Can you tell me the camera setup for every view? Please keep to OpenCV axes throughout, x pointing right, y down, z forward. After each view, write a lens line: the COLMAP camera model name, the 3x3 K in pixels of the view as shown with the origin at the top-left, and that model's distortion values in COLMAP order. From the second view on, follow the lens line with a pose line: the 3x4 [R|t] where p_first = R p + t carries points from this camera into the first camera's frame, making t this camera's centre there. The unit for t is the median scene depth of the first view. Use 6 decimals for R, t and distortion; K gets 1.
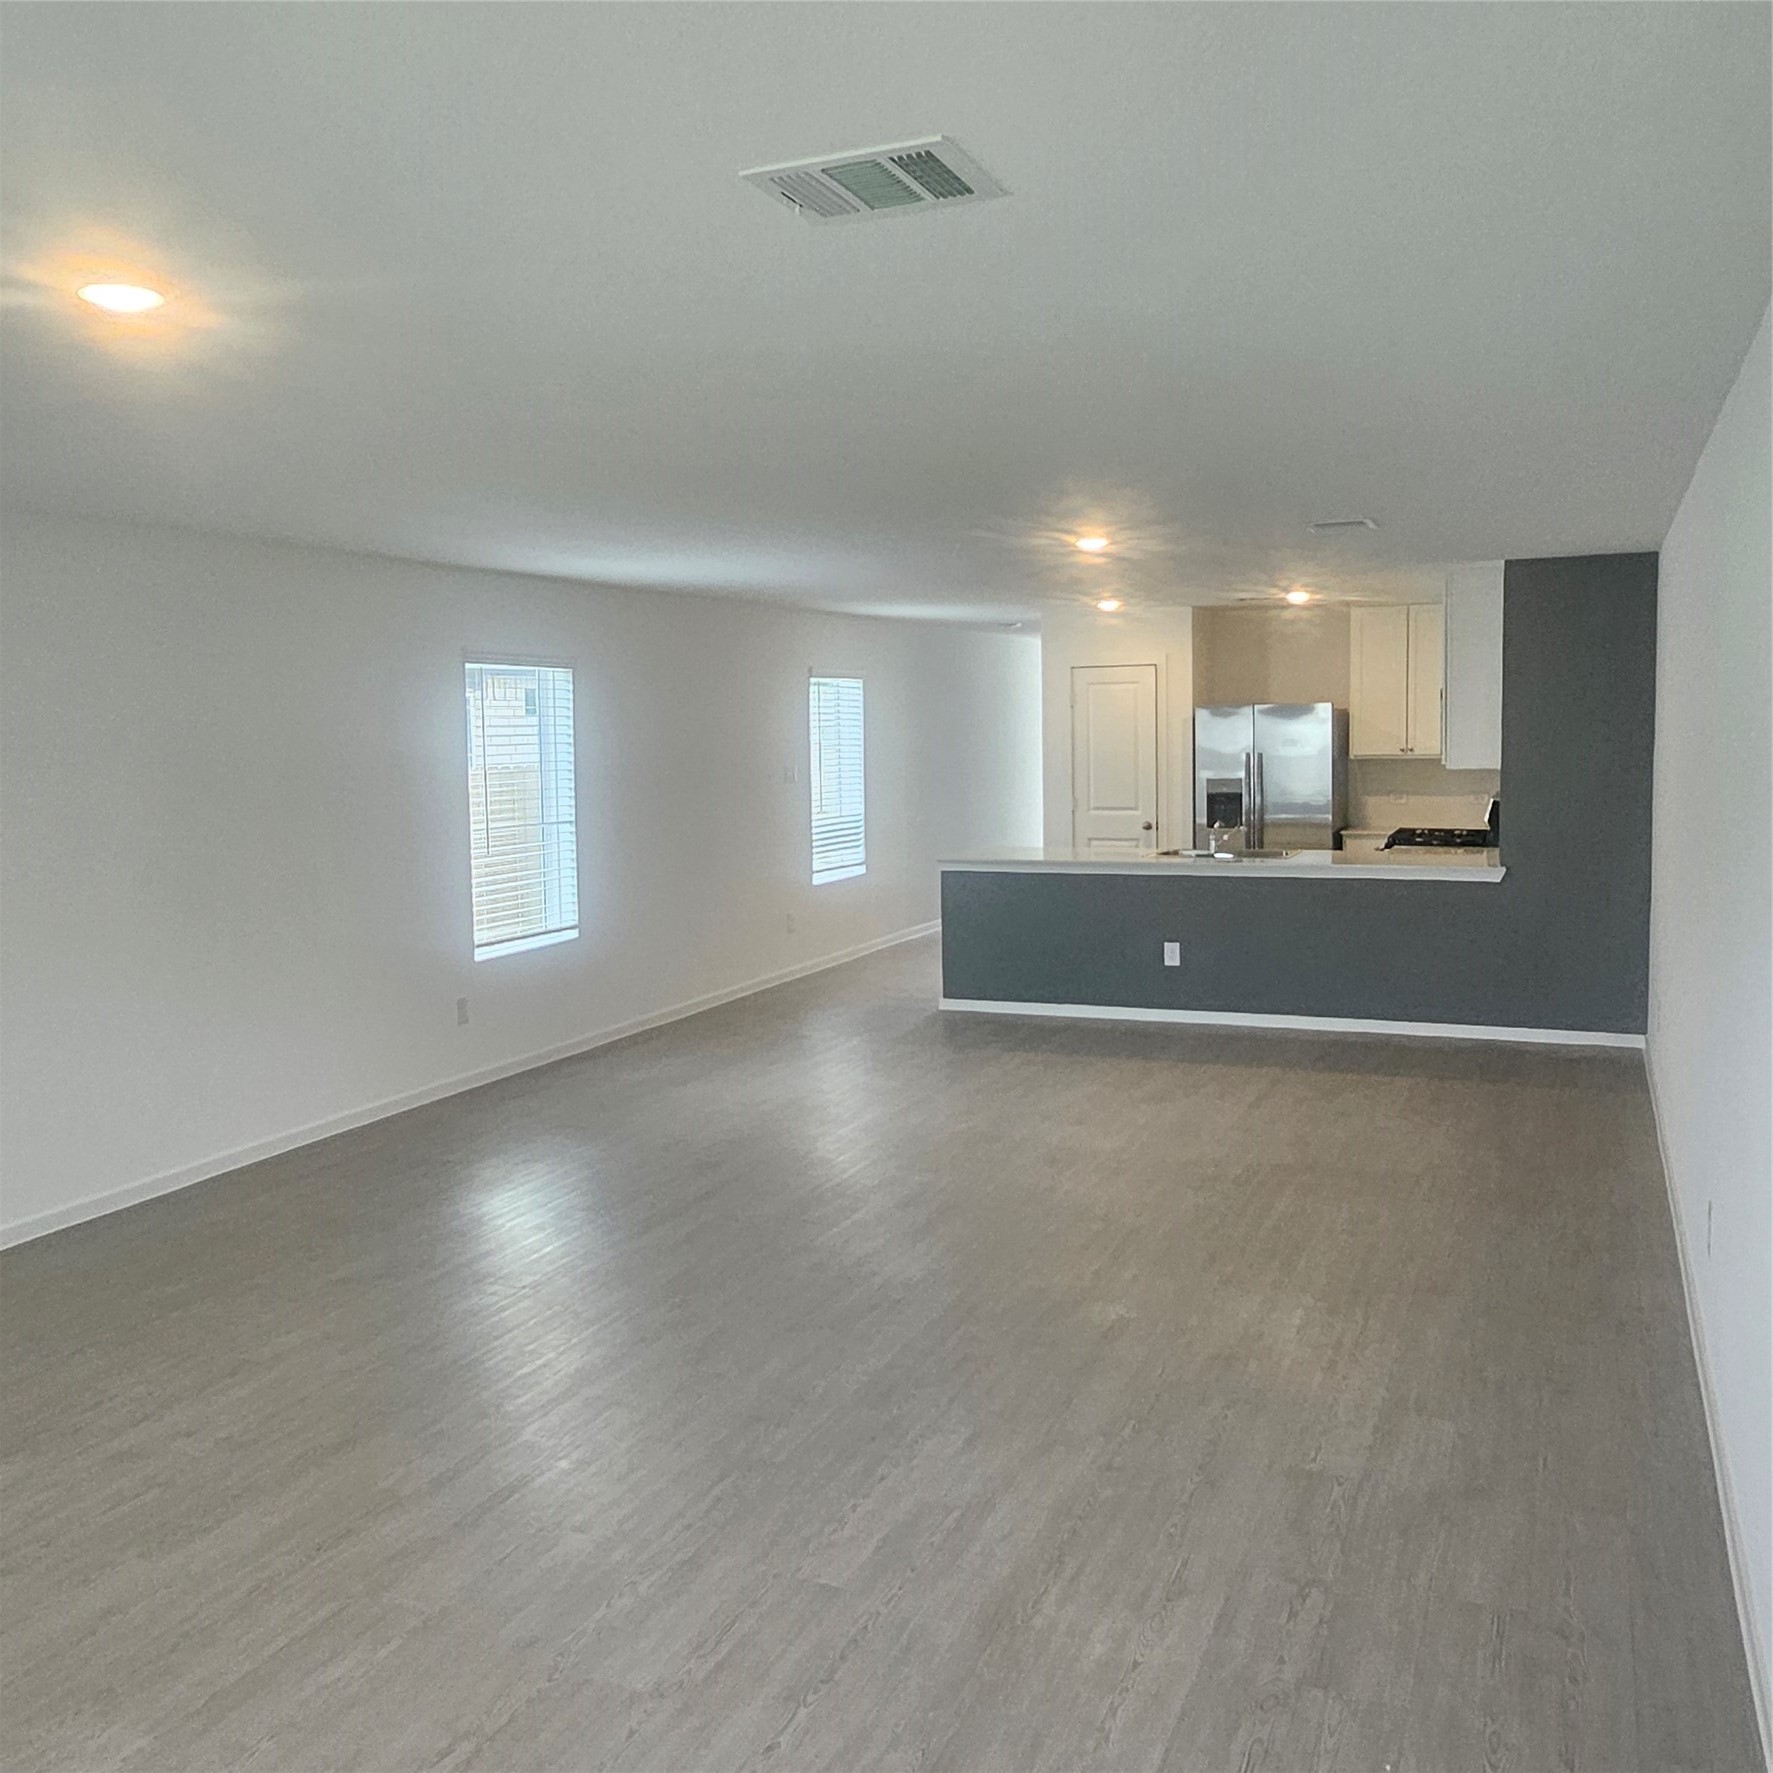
lens RADIAL K [[1660.8, 0, 886.9], [0, 1660.8, 885.3], [0, 0, 1]] dist [-0.002653, 0.000000]
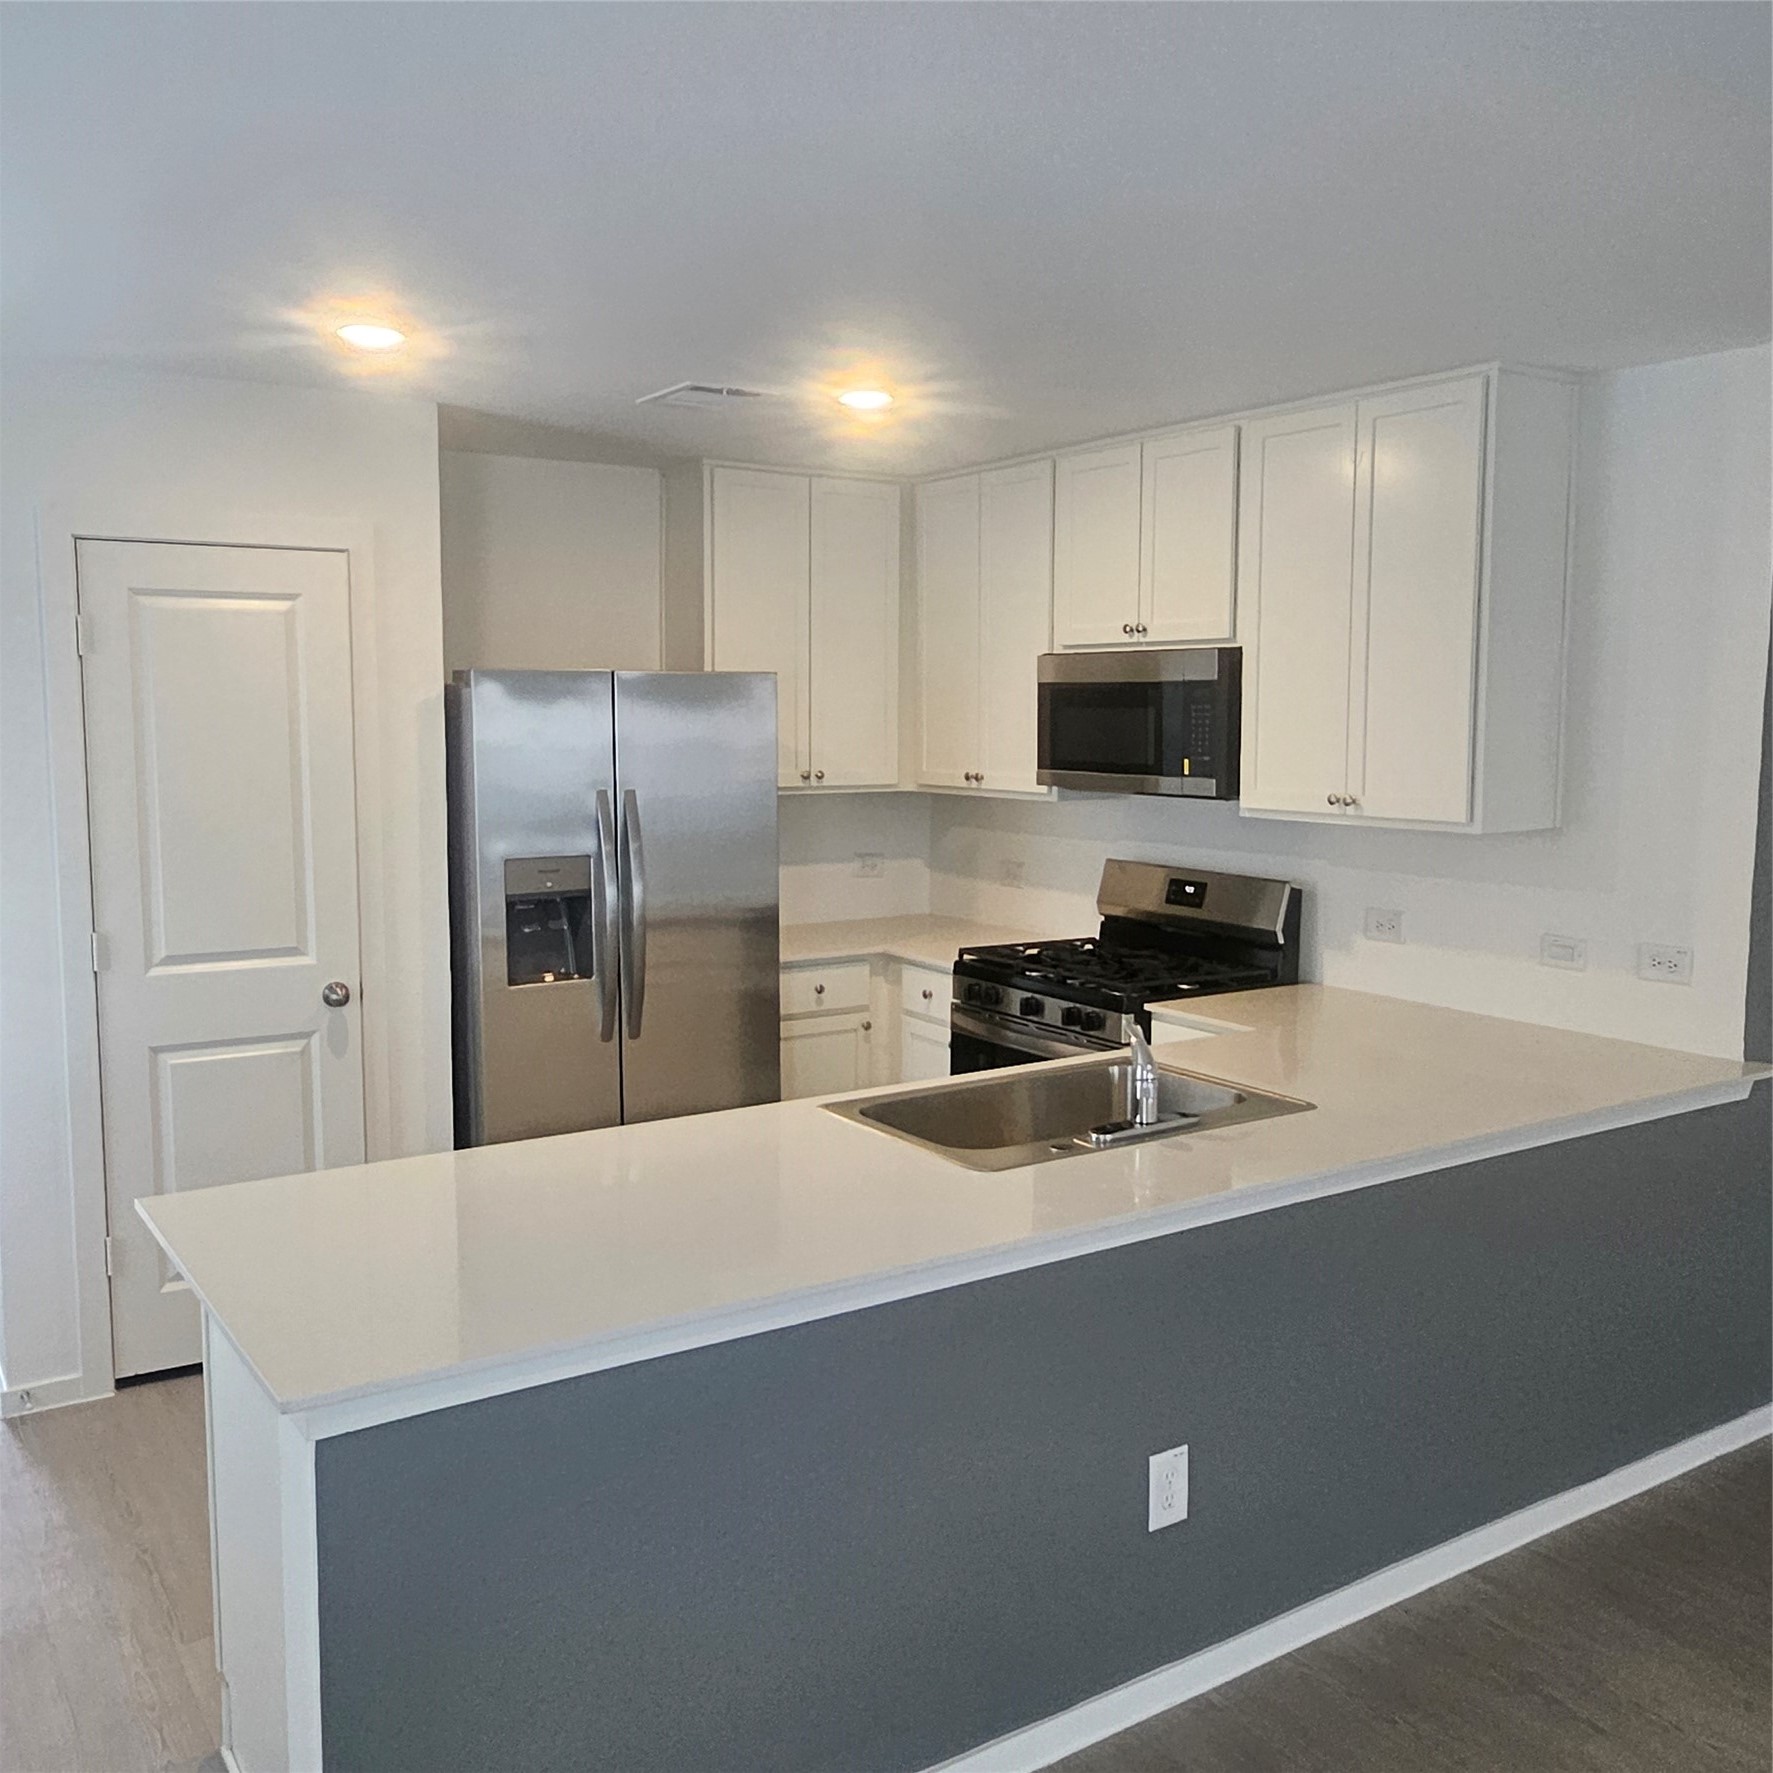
lens RADIAL K [[1660.8, 0, 886.4], [0, 1660.8, 884.1], [0, 0, 1]] dist [-0.002653, 0.000000]
pose [[0.552045, -0.067944, 0.831041, -0.078419], [0.070490, 0.996909, 0.034680, -0.065361], [-0.830829, 0.039435, 0.555129, 0.712663]]
